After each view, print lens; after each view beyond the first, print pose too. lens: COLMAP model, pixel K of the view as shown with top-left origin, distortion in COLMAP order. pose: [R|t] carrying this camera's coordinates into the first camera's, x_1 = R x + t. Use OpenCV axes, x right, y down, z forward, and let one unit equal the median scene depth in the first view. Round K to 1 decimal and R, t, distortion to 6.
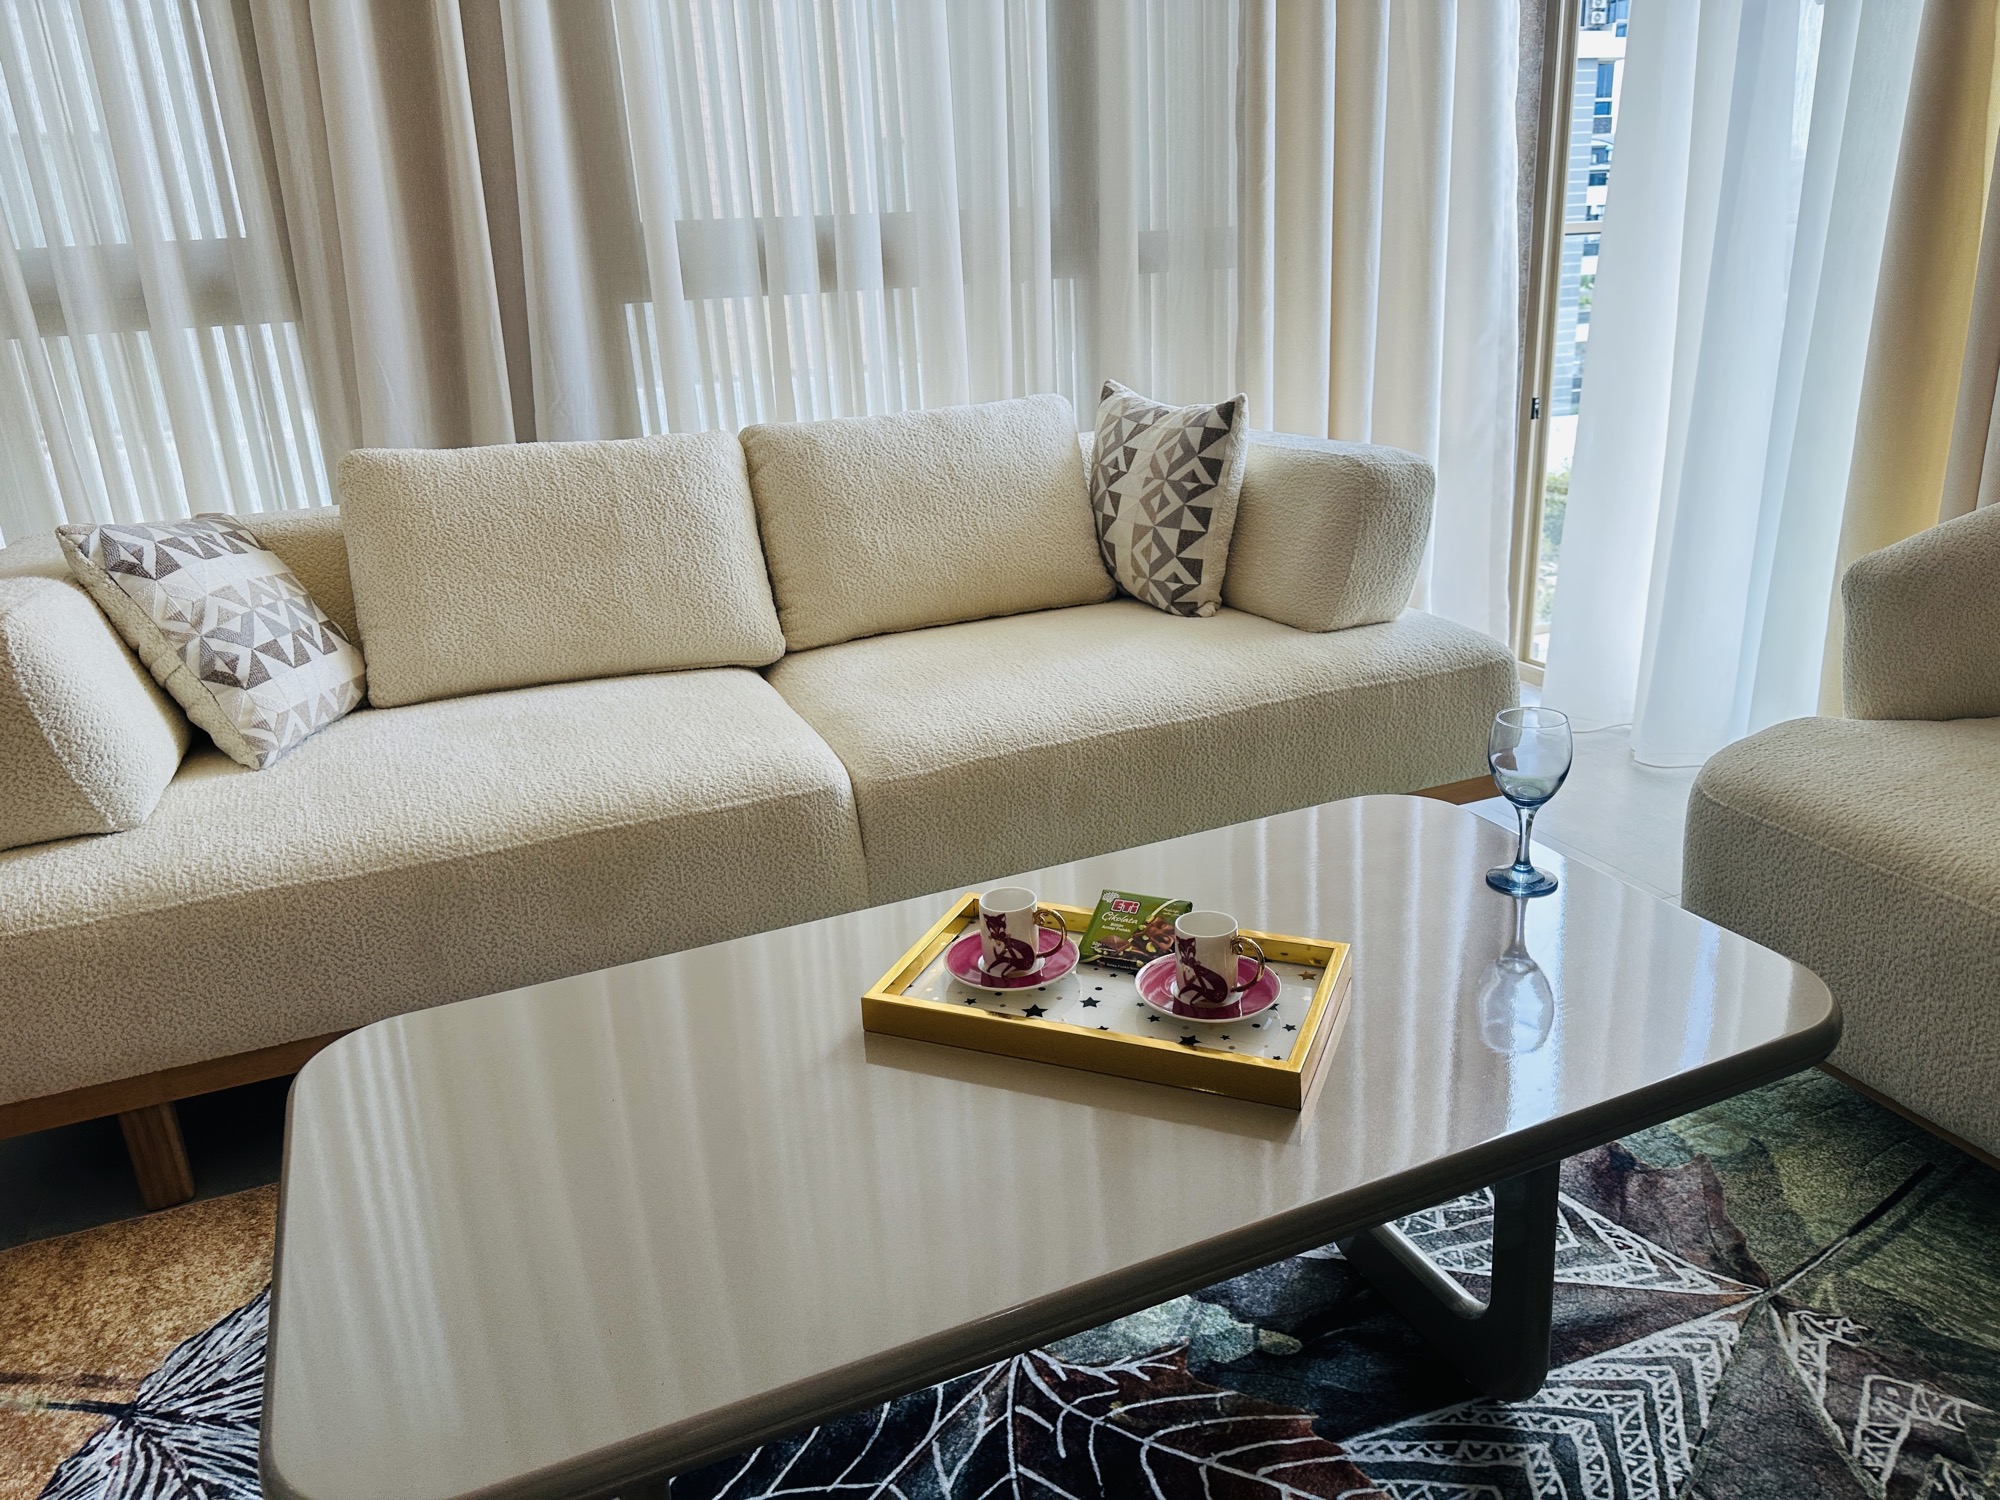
lens RADIAL K [[1413.5, 0, 997.1], [0, 1413.5, 759.6], [0, 0, 1]] dist [0.043462, -0.053939]
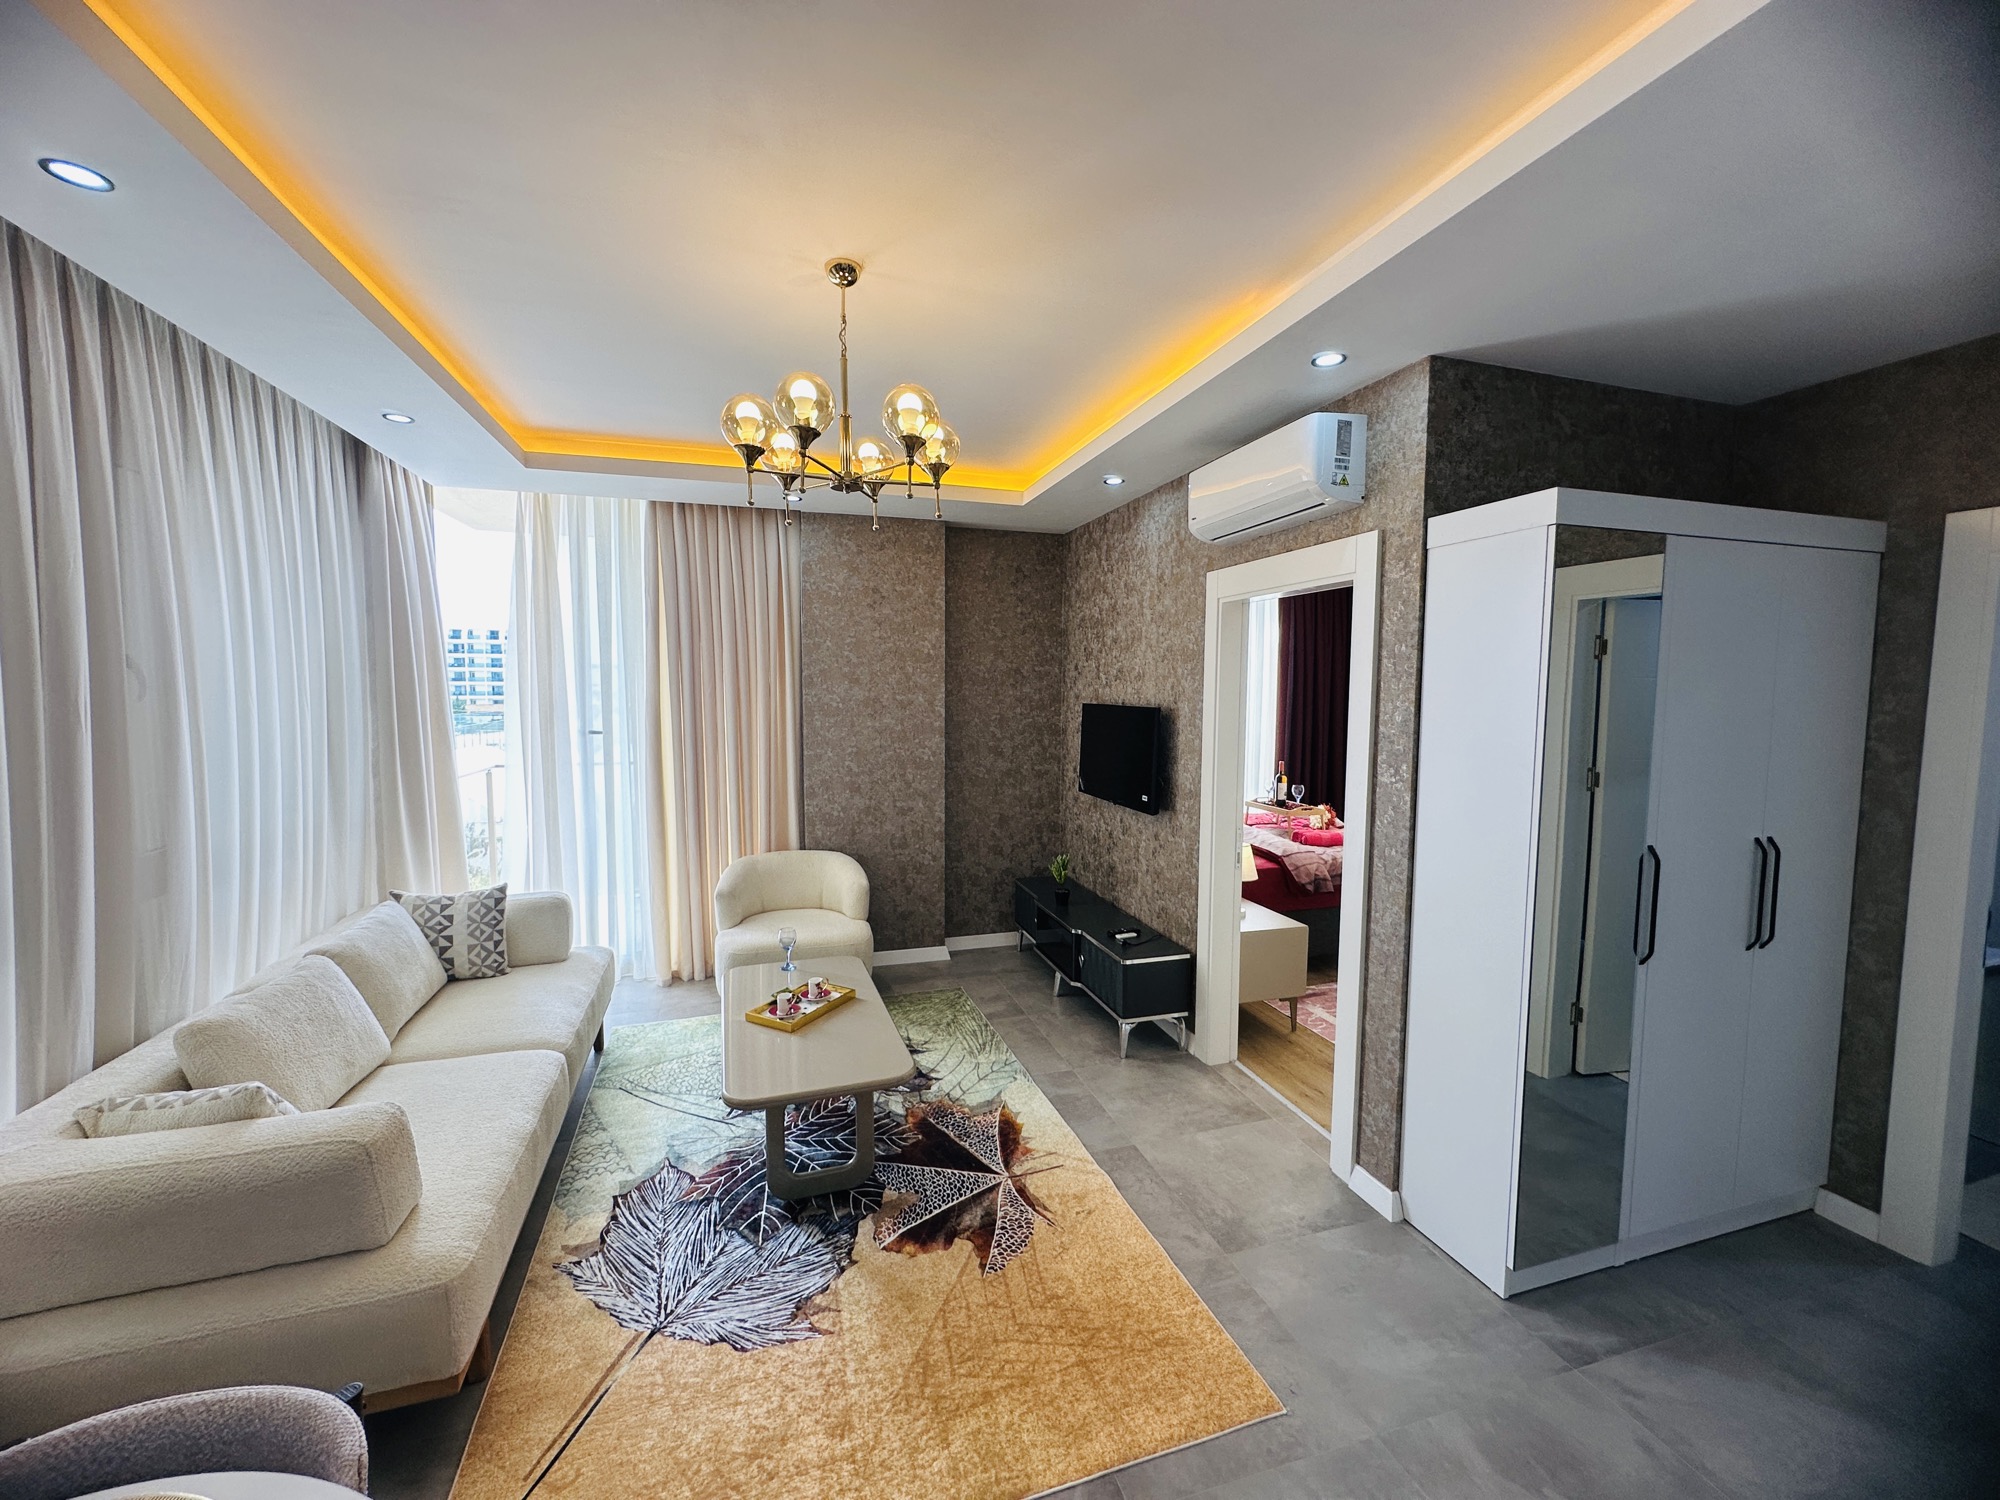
lens RADIAL K [[800.1, 0, 1000.3], [0, 800.1, 746.3], [0, 0, 1]] dist [-0.003696, 0.000893]
pose [[0.073305, -0.022807, 0.997049, -1.185142], [0.320425, 0.947272, -0.001890, -0.202975], [-0.944433, 0.319618, 0.076747, -0.020583]]
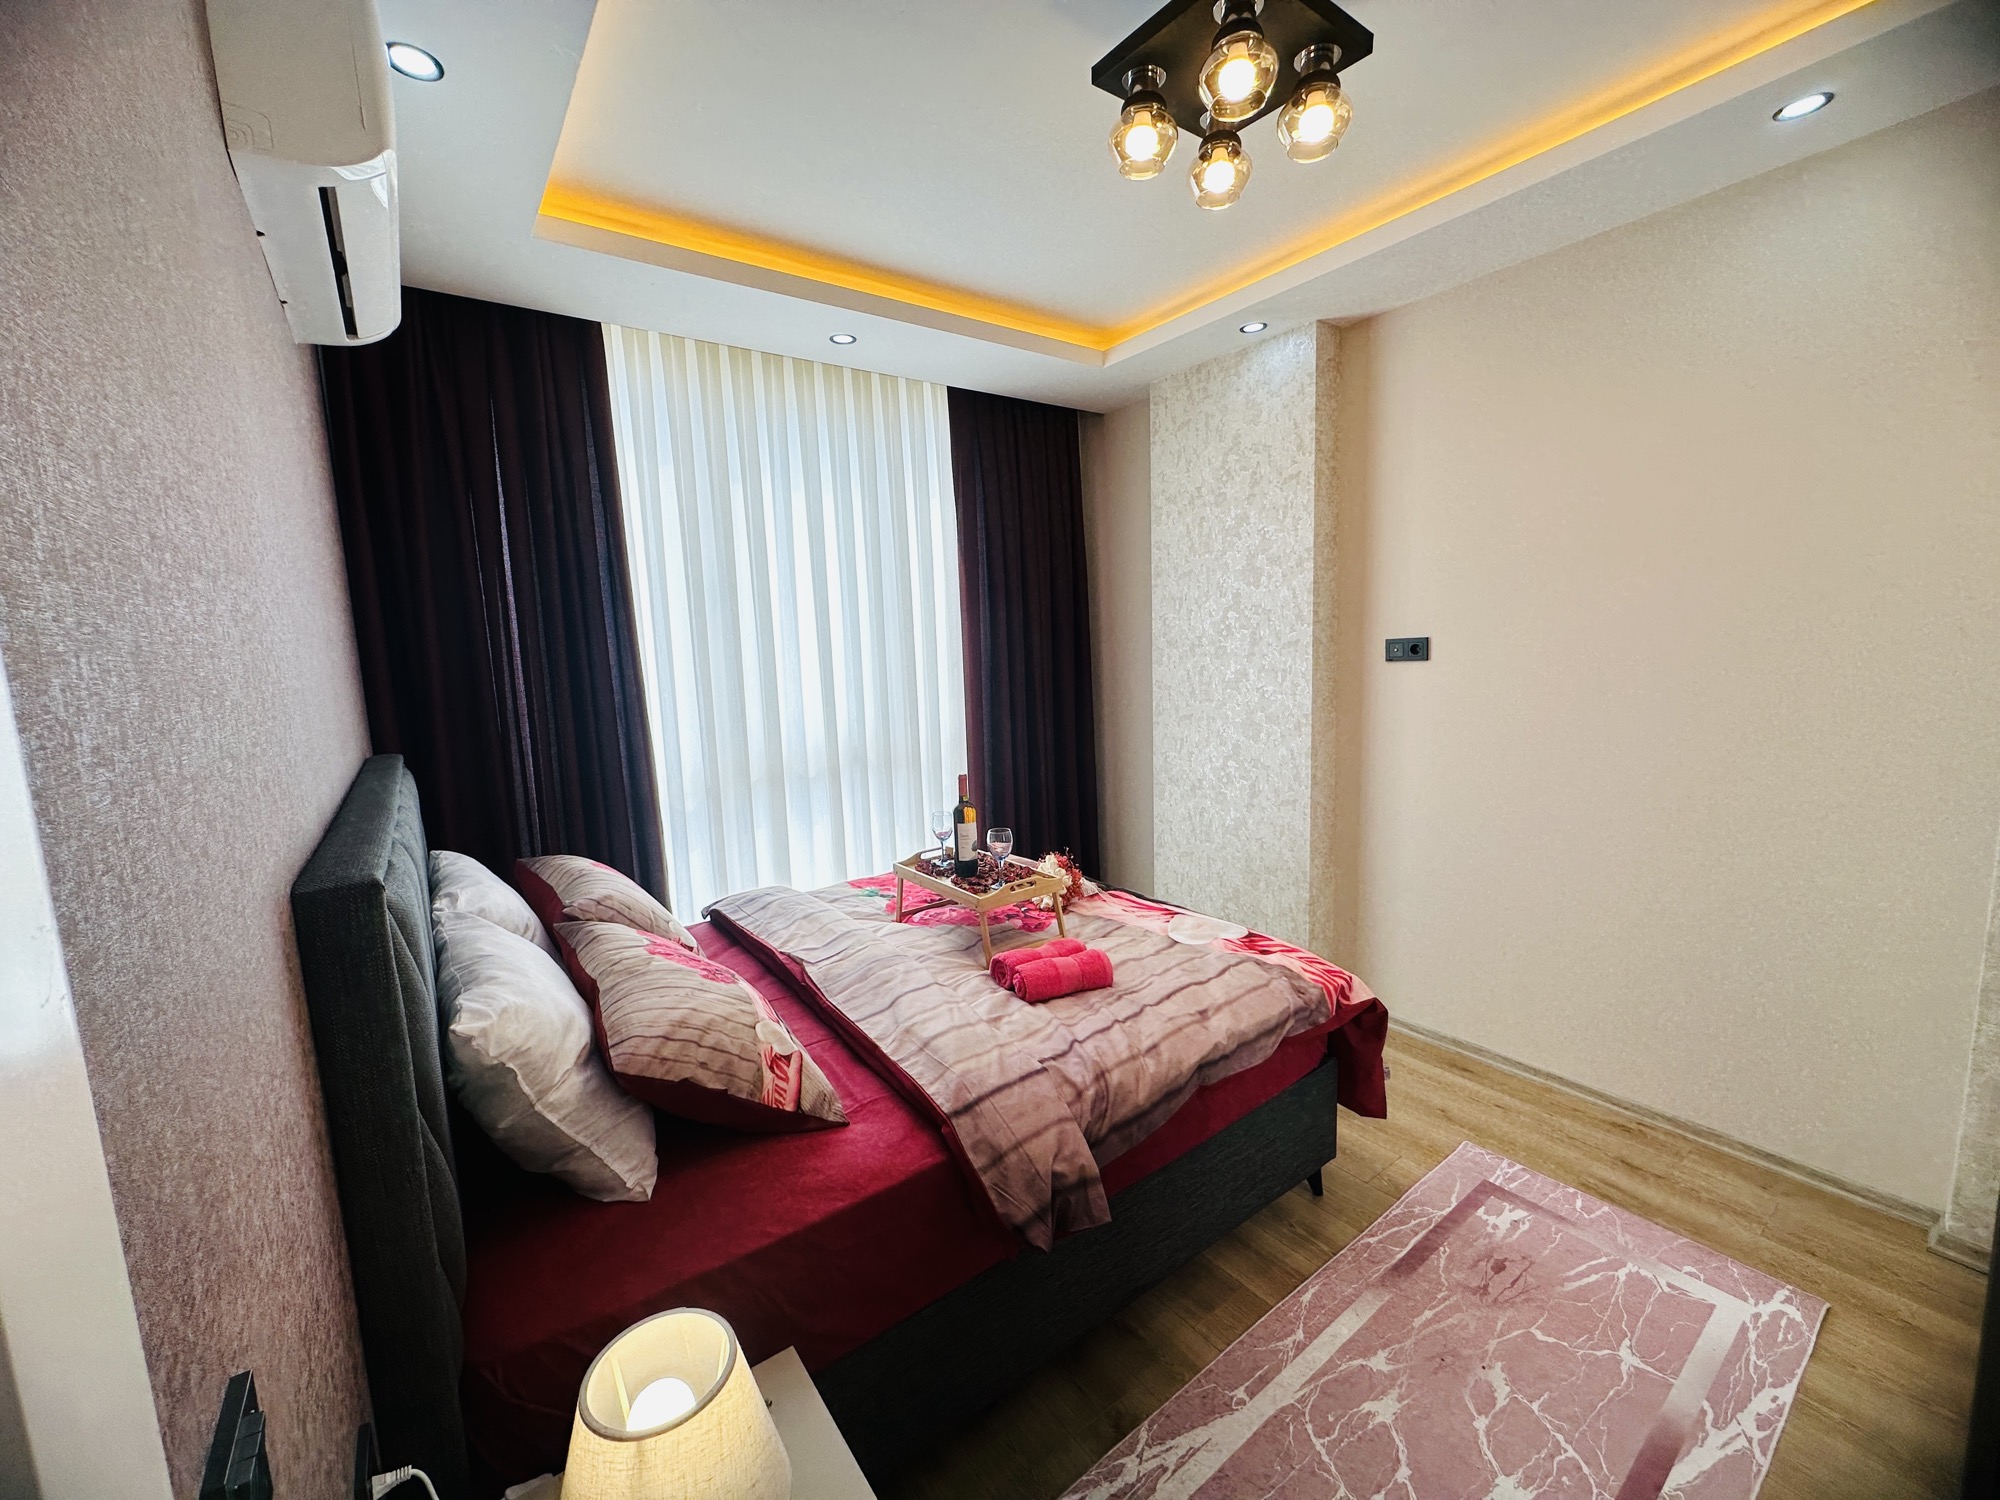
lens RADIAL K [[800.1, 0, 1002.7], [0, 800.1, 744.1], [0, 0, 1]] dist [-0.003696, 0.000893]
pose [[-0.257089, -0.066044, 0.964128, 0.193029], [0.365309, 0.916993, 0.160226, -0.083224], [-0.894681, 0.393397, -0.211623, -0.444449]]
